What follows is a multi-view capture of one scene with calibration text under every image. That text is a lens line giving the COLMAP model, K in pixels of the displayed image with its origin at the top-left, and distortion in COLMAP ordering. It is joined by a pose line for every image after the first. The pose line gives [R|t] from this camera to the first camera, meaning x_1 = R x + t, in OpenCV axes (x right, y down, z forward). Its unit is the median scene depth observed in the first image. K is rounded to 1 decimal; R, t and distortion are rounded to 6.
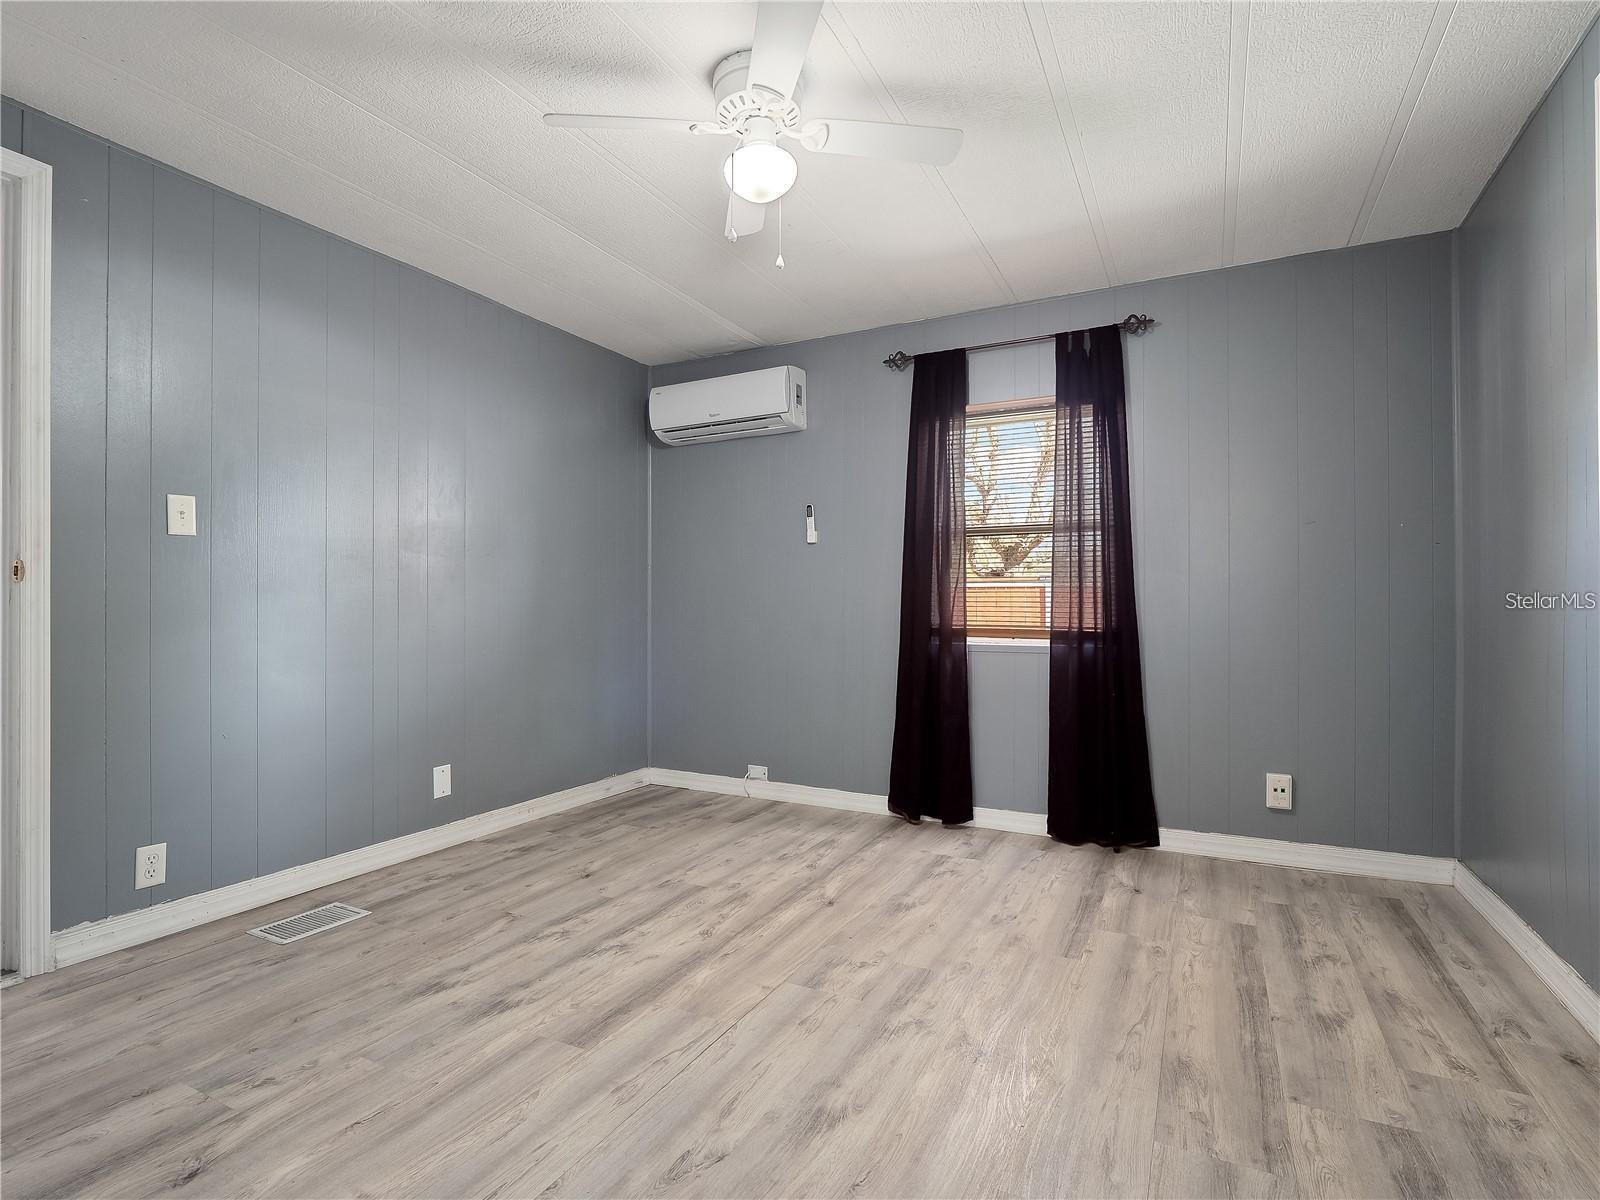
lens RADIAL K [[762.5, 0, 802.4], [0, 762.5, 603.6], [0, 0, 1]] dist [-0.013863, -0.002366]
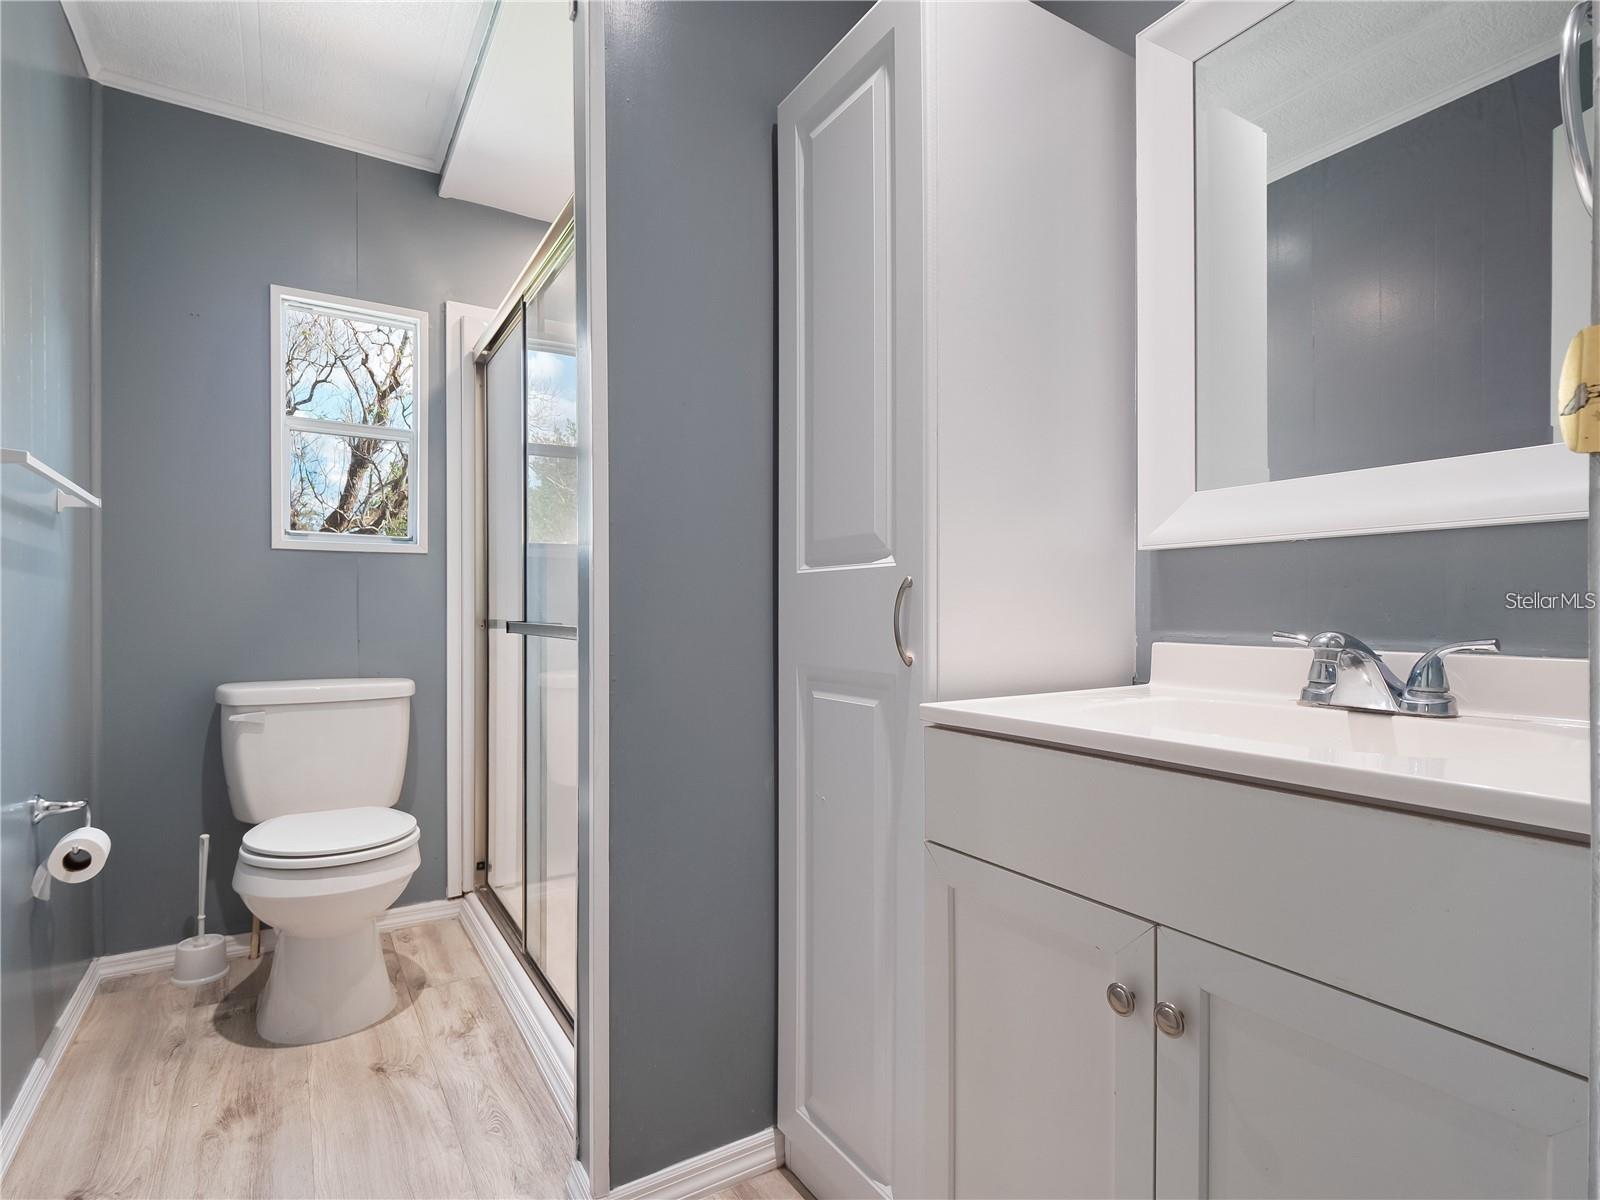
lens RADIAL K [[813.6, 0, 801.9], [0, 813.6, 605.4], [0, 0, 1]] dist [0.000821, 0.000025]
pose [[-0.491815, 0.001046, -0.870699, 0.562194], [0.004254, 0.999990, -0.001202, 0.014904], [0.870689, -0.004295, -0.491815, 2.038130]]
